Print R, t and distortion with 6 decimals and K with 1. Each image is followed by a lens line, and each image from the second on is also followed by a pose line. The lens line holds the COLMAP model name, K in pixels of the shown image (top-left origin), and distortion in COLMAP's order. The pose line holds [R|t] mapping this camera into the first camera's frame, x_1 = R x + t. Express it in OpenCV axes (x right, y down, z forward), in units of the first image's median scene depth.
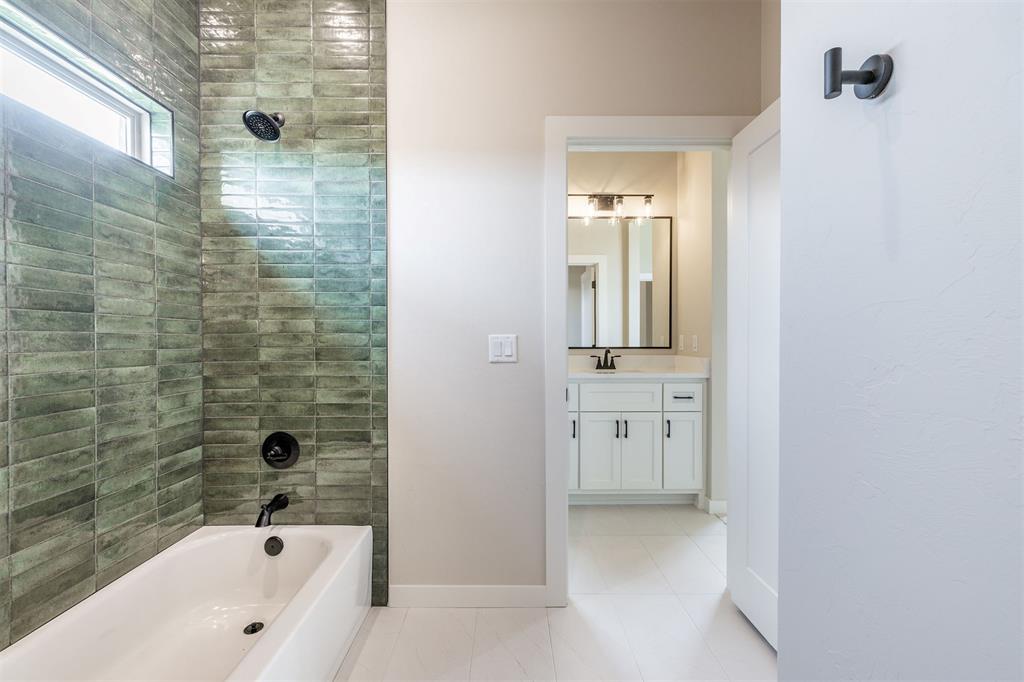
lens RADIAL K [[383.1, 0, 512.4], [0, 383.1, 345.6], [0, 0, 1]] dist [0.001028, 0.000131]
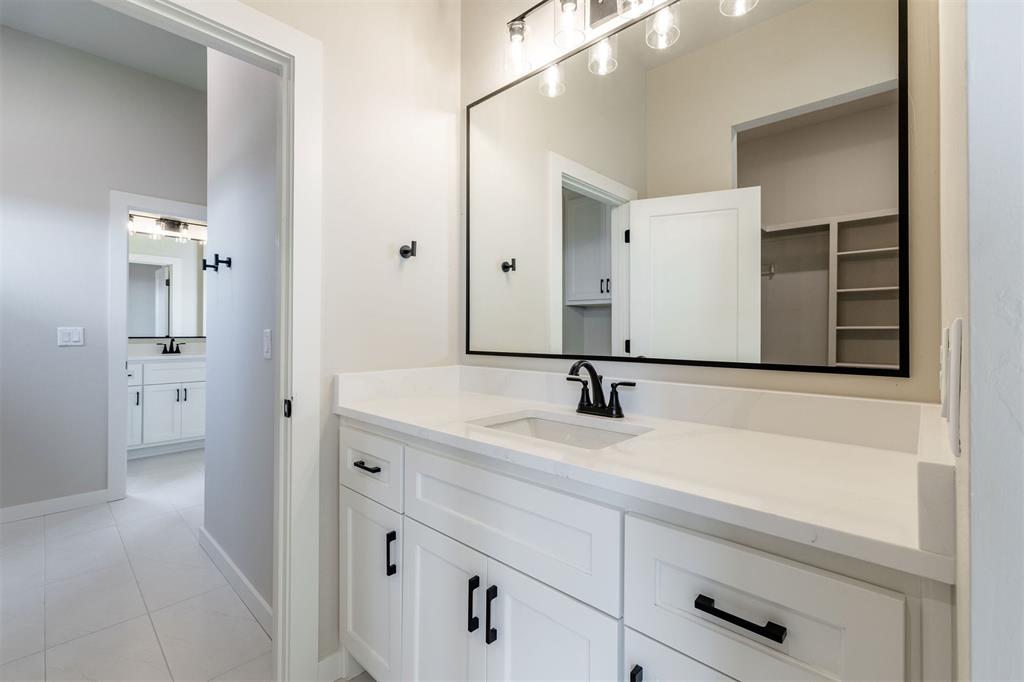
lens RADIAL K [[383.1, 0, 456.7], [0, 383.1, 336.2], [0, 0, 1]] dist [0.001028, 0.000131]
pose [[0.682745, 0.008761, 0.730604, -0.051381], [-0.007808, 0.999958, -0.004695, 0.000501], [-0.730615, -0.002499, 0.682785, -0.644876]]
